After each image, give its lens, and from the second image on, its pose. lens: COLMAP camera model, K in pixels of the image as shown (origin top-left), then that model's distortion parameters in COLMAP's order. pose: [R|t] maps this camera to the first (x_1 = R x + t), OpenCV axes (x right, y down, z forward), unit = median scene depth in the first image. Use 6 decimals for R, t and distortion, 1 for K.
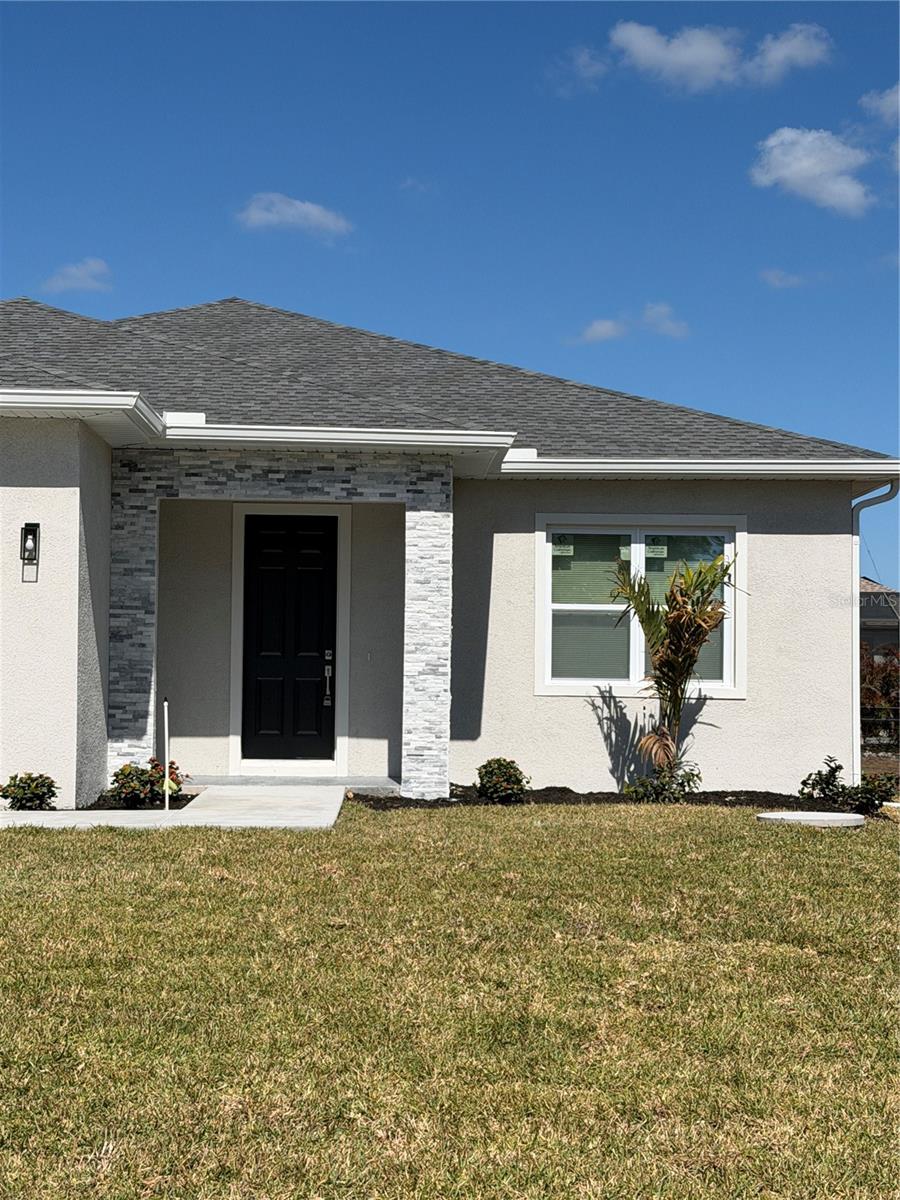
lens RADIAL K [[1970.9, 0, 445.1], [0, 1970.9, 602.9], [0, 0, 1]] dist [0.182707, -0.111978]
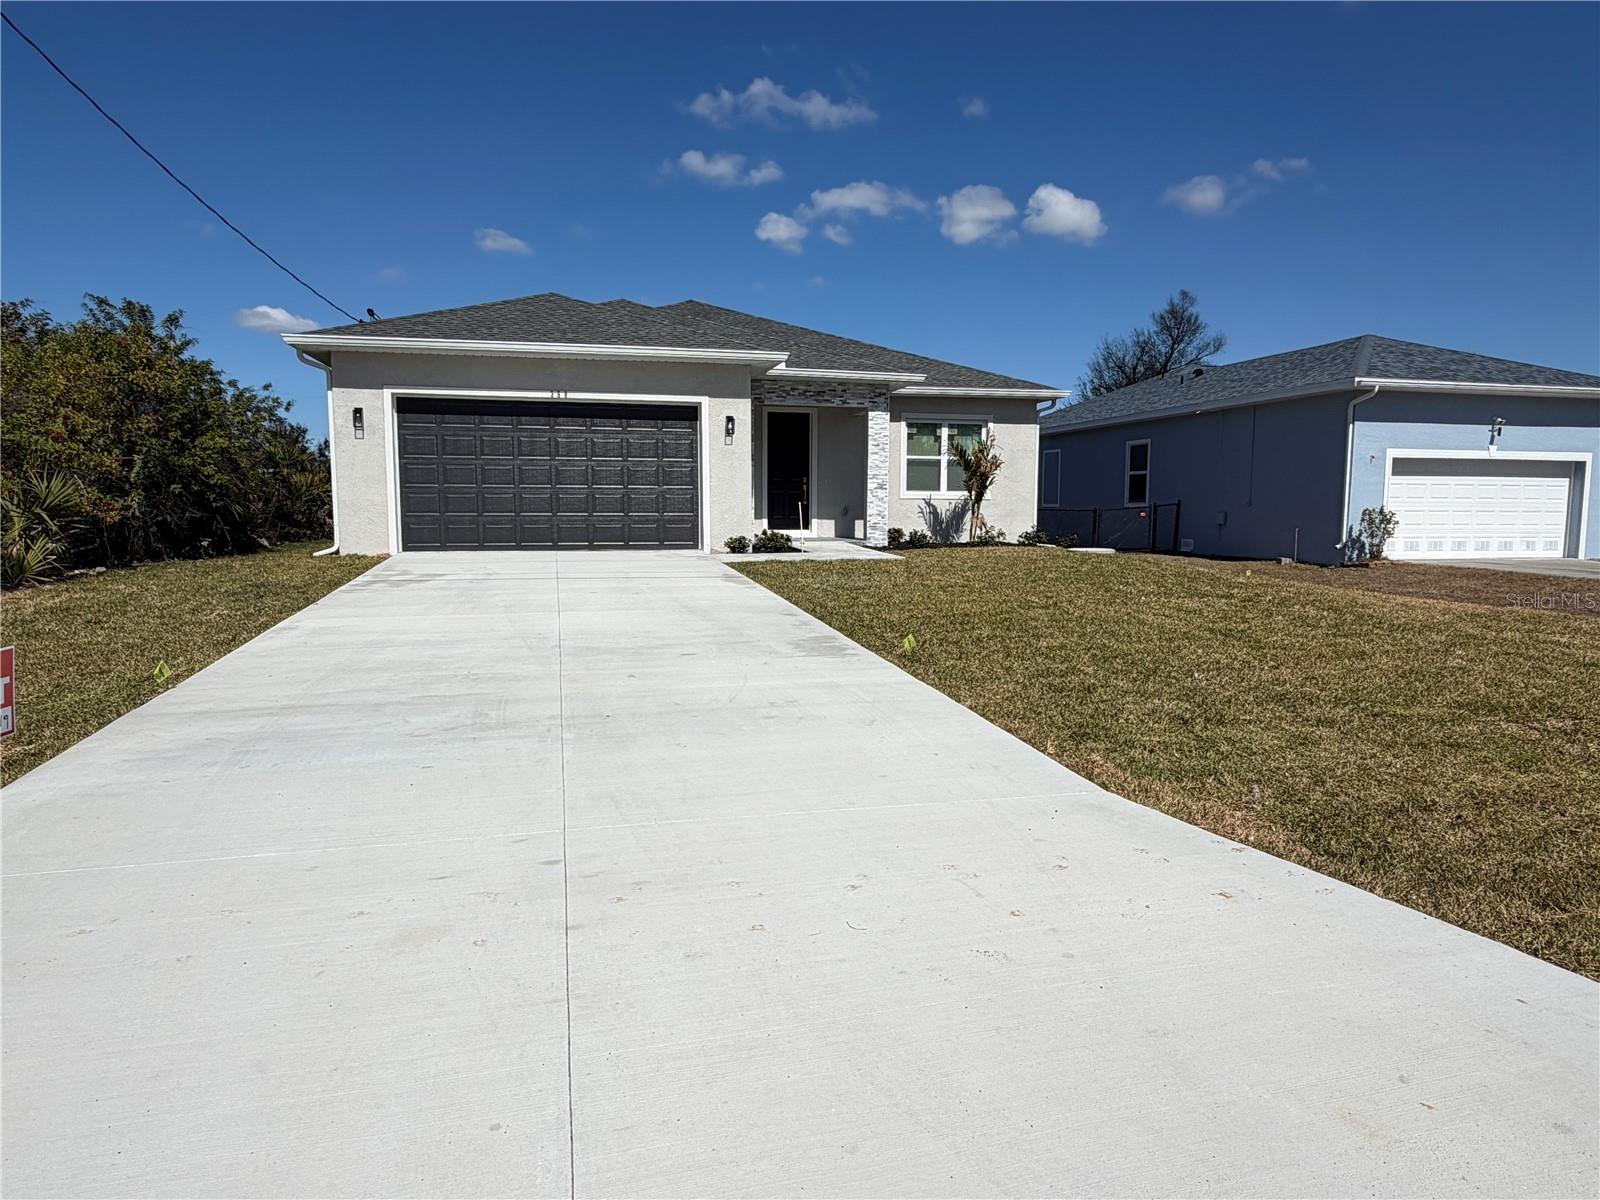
lens RADIAL K [[973.2, 0, 804.4], [0, 973.2, 611.0], [0, 0, 1]] dist [0.007023, -0.003765]
pose [[0.976484, -0.031515, 0.213274, -0.317429], [-0.002897, 0.987250, 0.159149, -0.001089], [-0.215570, -0.156024, 0.963943, -0.028238]]
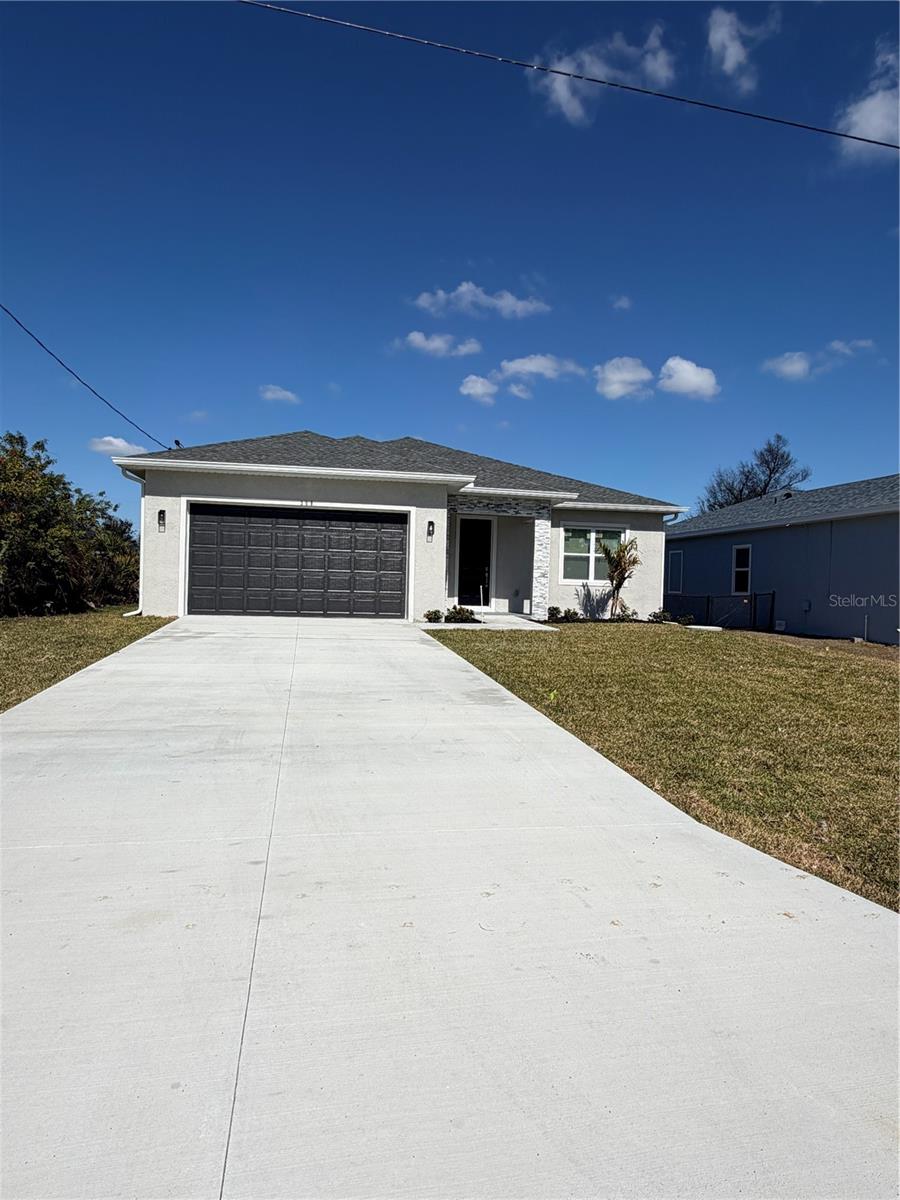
lens RADIAL K [[729.9, 0, 450.0], [0, 729.9, 600.0], [0, 0, 1]] dist [0.007023, -0.003765]
pose [[0.986856, 0.013281, 0.161055, -0.309326], [-0.024981, 0.997175, 0.070842, -0.002577], [-0.159659, -0.073935, 0.984400, -0.026572]]
